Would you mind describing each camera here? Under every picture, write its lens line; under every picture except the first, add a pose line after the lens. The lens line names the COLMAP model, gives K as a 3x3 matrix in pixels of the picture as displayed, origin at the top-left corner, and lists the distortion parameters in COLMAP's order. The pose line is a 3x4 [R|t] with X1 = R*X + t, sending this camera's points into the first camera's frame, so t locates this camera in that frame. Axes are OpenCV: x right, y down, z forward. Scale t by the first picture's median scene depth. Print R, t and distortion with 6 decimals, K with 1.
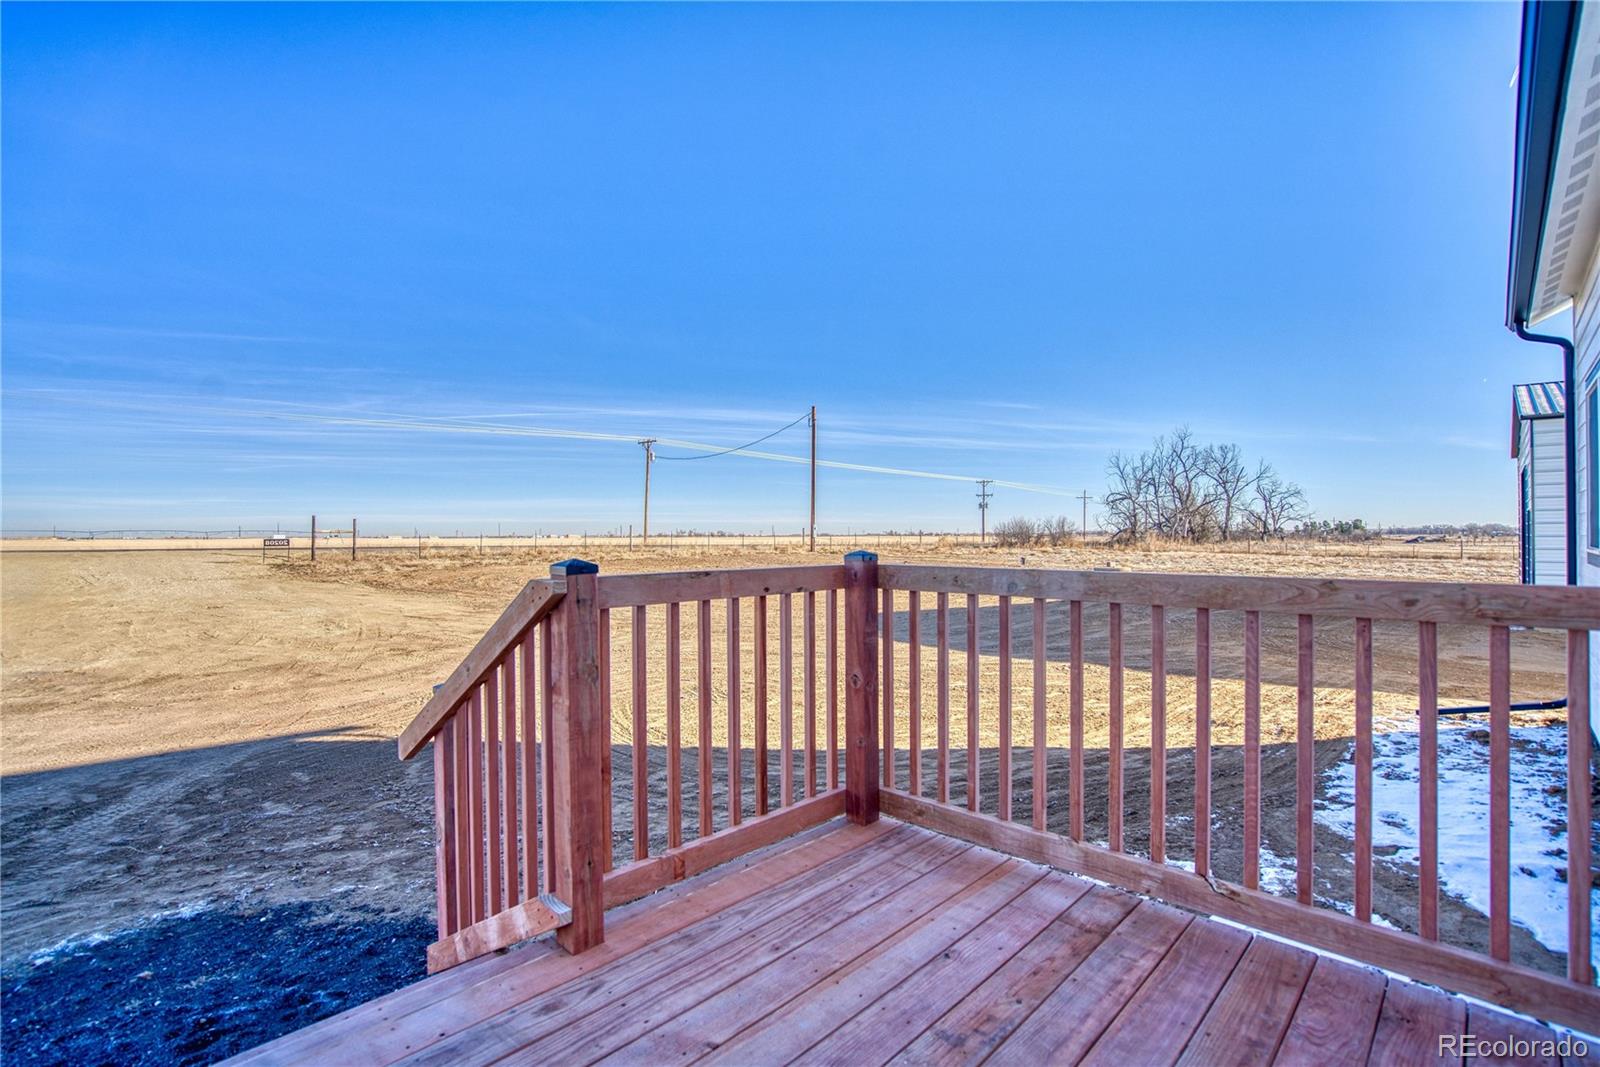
lens RADIAL K [[729.8, 0, 795.5], [0, 729.8, 546.1], [0, 0, 1]] dist [-0.045864, 0.010670]
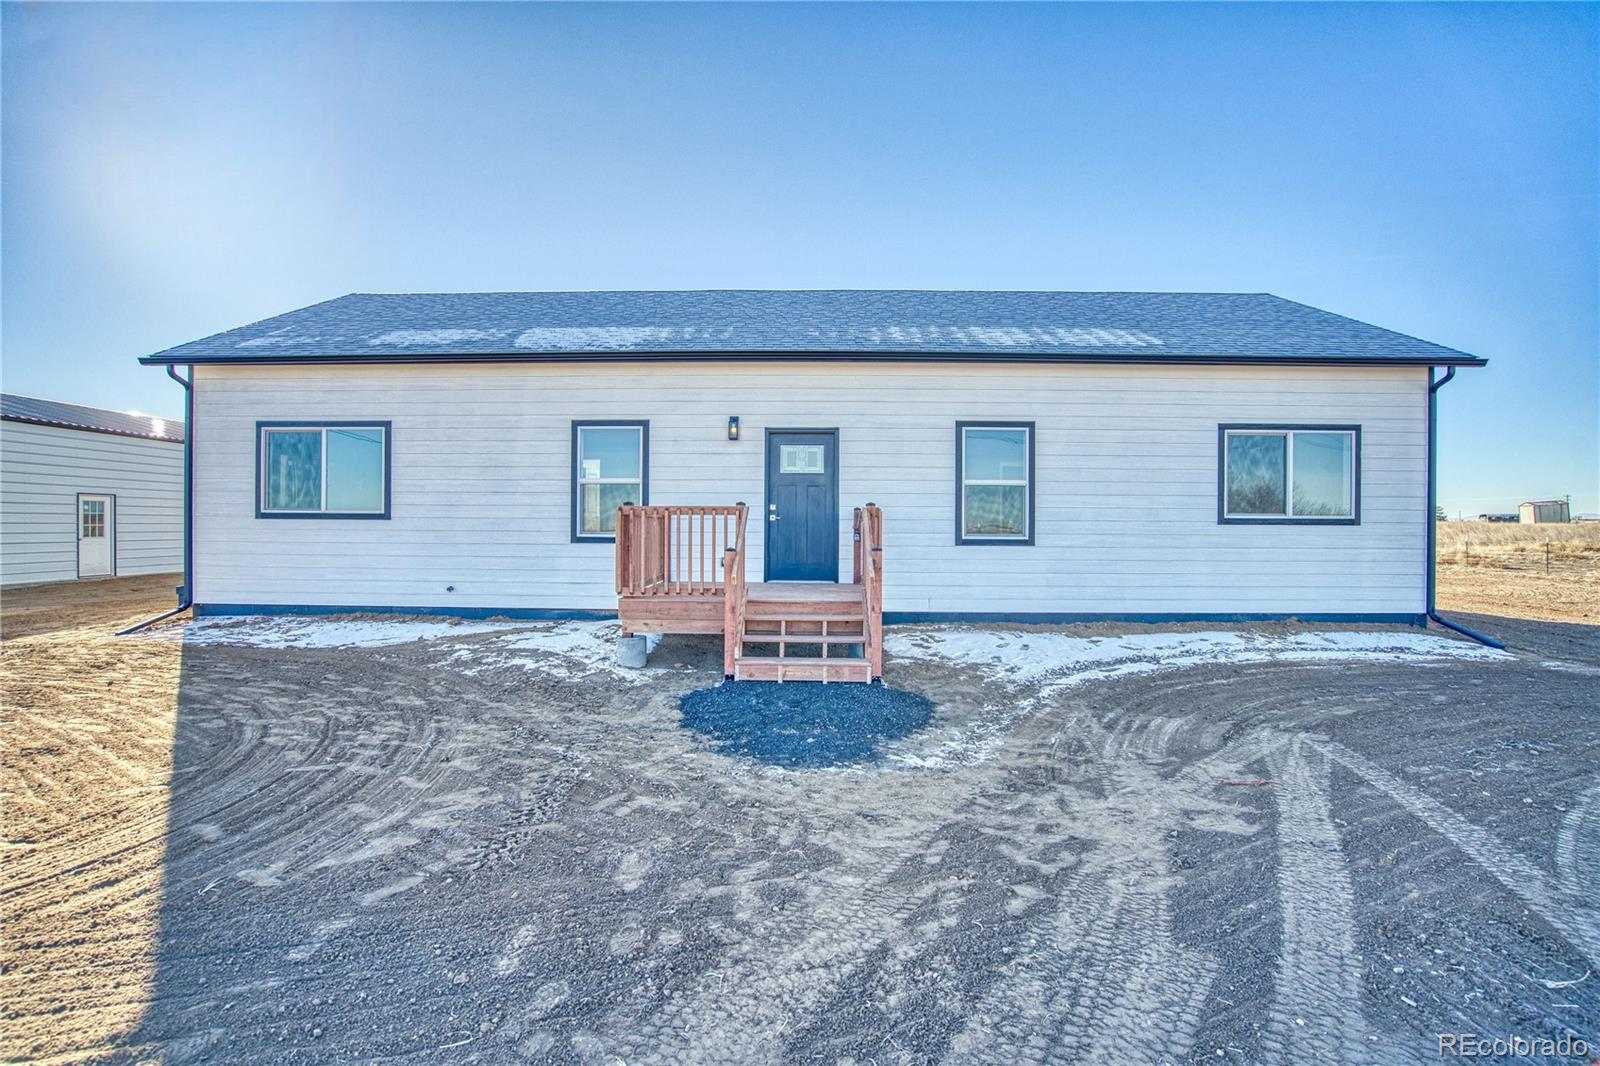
lens RADIAL K [[729.8, 0, 797.8], [0, 729.8, 524.6], [0, 0, 1]] dist [-0.045864, 0.010670]
pose [[-0.681517, -0.017565, 0.731591, -1.553659], [-0.015722, 0.999833, 0.009359, 0.039789], [-0.731633, -0.005124, -0.681679, 1.580339]]
